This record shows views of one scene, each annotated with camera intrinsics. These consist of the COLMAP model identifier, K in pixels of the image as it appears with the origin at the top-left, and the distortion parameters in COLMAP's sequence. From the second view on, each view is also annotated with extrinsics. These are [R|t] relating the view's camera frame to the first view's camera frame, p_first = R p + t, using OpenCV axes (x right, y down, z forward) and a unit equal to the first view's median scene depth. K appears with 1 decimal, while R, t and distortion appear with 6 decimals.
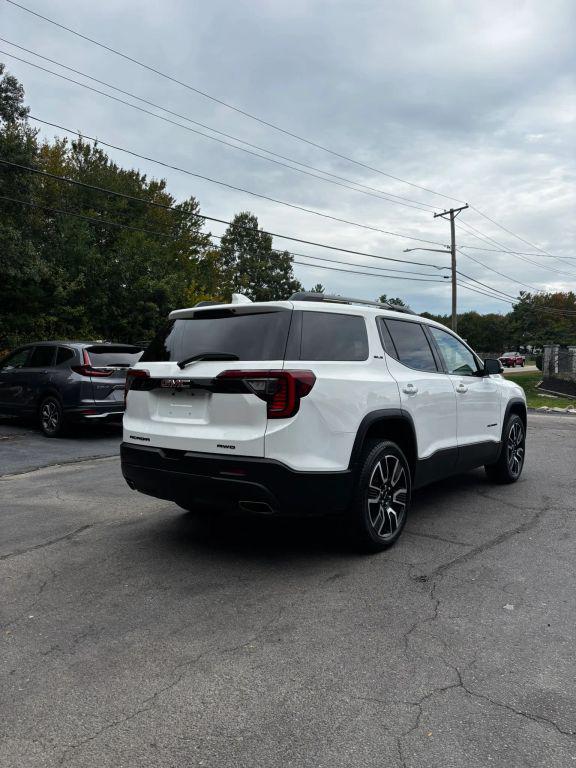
lens RADIAL K [[594.4, 0, 288.3], [0, 594.4, 371.8], [0, 0, 1]] dist [0.000275, -0.003756]
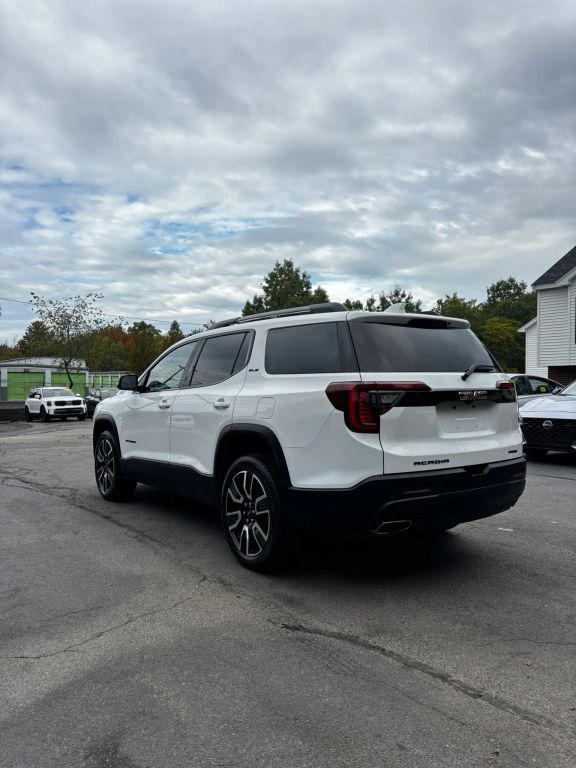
lens RADIAL K [[588.7, 0, 288.0], [0, 588.7, 384.0], [0, 0, 1]] dist [0.038758, -0.004614]
pose [[0.292273, 0.000651, 0.956335, -0.973276], [0.014660, 0.999879, -0.005161, 0.001638], [-0.956222, 0.015528, 0.292229, 0.829979]]
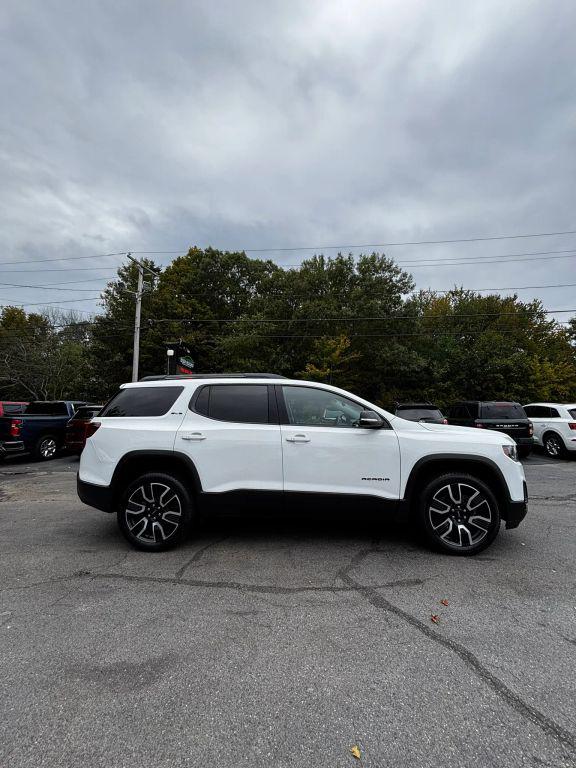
lens RADIAL K [[310.0, 0, 288.0], [0, 310.0, 384.0], [0, 0, 1]] dist [-0.007911, -0.000191]
pose [[0.557928, -0.094759, -0.824462, 0.878174], [0.000765, 0.993518, -0.113671, -0.009671], [0.829889, 0.062790, 0.554384, 0.751624]]
